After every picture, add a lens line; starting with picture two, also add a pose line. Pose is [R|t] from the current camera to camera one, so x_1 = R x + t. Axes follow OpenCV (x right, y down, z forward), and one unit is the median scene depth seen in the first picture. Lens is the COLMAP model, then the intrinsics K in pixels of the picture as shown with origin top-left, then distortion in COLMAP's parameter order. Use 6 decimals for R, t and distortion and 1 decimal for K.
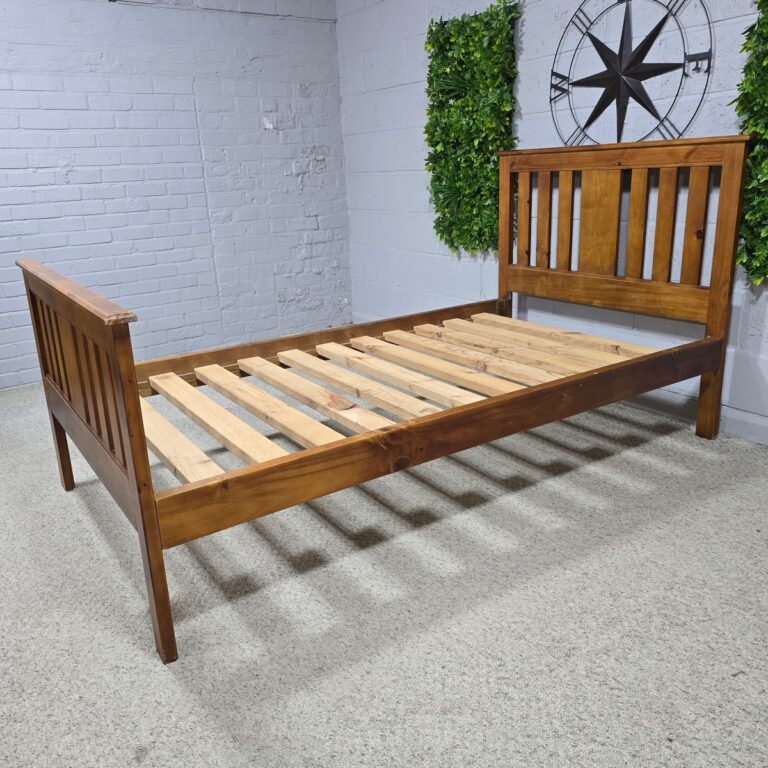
lens RADIAL K [[679.8, 0, 374.6], [0, 679.8, 387.2], [0, 0, 1]] dist [0.056173, -0.057152]
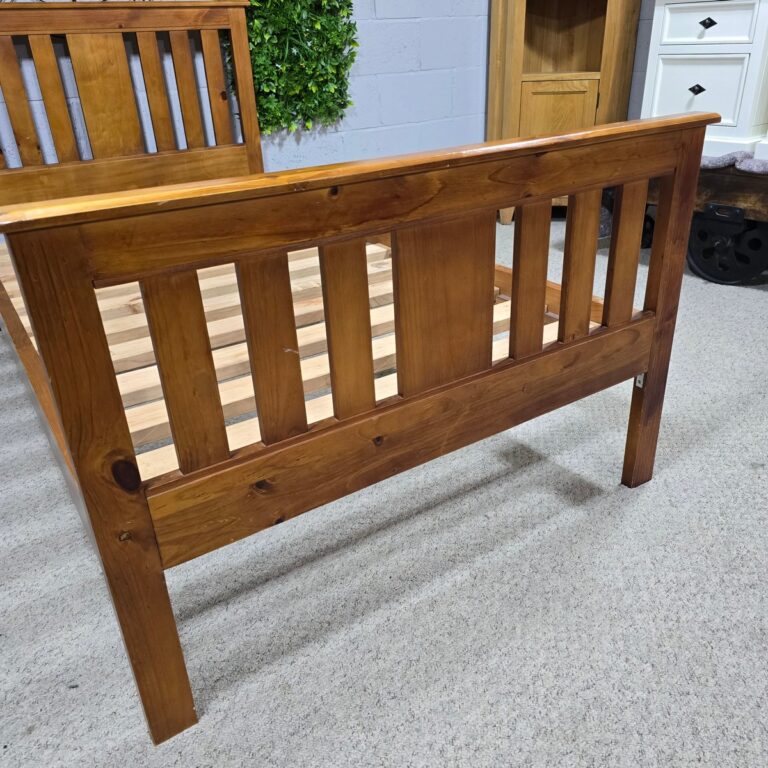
lens RADIAL K [[683.9, 0, 389.1], [0, 683.9, 386.9], [0, 0, 1]] dist [0.058412, -0.049291]
pose [[0.005141, -0.415720, 0.909478, -0.673886], [0.341574, 0.855517, 0.389124, -0.146815], [-0.939841, 0.308654, 0.146397, 0.657805]]
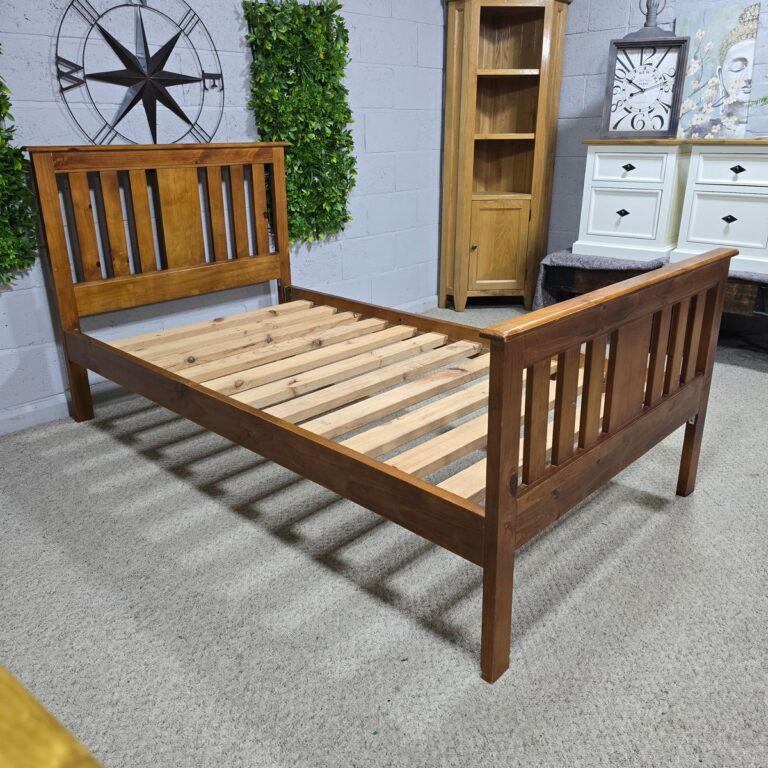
lens RADIAL K [[679.8, 0, 374.6], [0, 679.8, 387.2], [0, 0, 1]] dist [0.056173, -0.057152]
pose [[-0.212196, -0.304456, 0.928590, -0.824350], [0.316183, 0.877727, 0.360032, -0.306618], [-0.924663, 0.370002, -0.089986, 0.944693]]
